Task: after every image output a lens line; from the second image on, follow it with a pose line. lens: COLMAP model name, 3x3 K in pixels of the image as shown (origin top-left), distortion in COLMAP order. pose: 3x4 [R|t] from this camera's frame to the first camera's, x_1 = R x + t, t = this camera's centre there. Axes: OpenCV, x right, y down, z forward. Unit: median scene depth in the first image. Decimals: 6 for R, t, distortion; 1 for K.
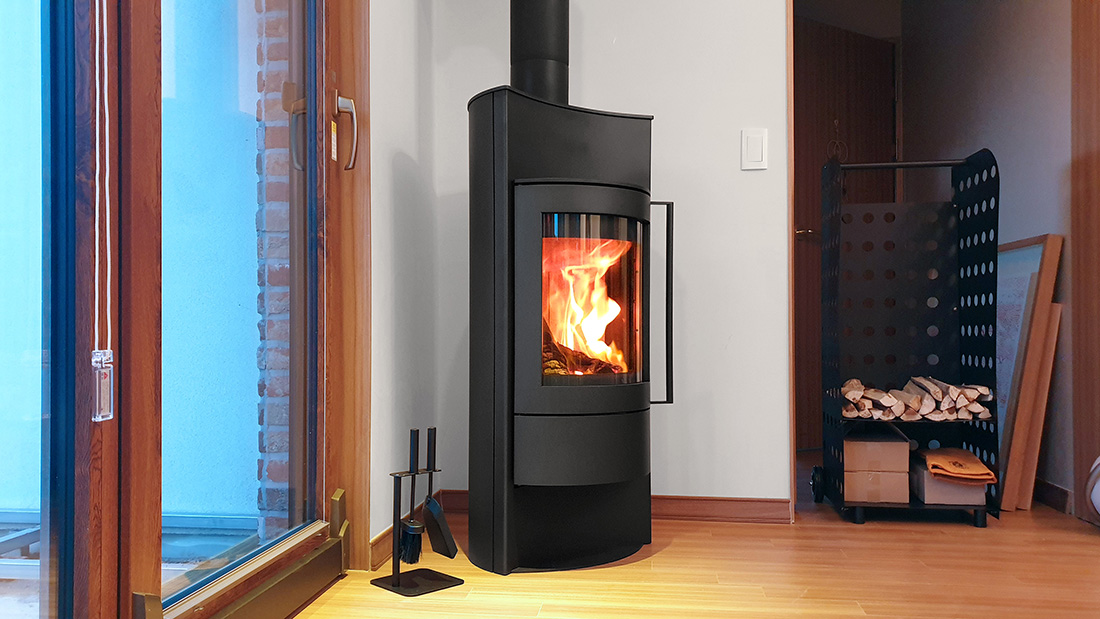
lens RADIAL K [[926.3, 0, 457.8], [0, 926.3, 320.0], [0, 0, 1]] dist [0.056234, -0.088942]
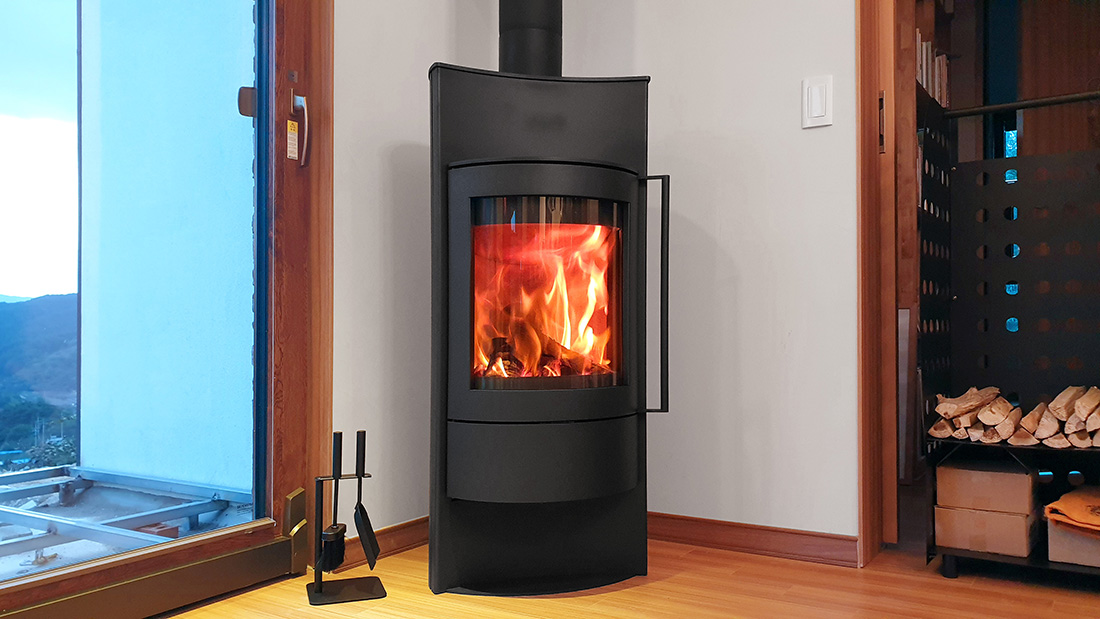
lens RADIAL K [[877.0, 0, 474.4], [0, 877.0, 307.9], [0, 0, 1]] dist [0.006949, 0.001431]
pose [[0.913802, -0.014892, -0.405887, 0.397104], [0.011950, 0.999881, -0.009781, -0.000041], [0.405985, 0.004087, 0.913871, 0.198262]]
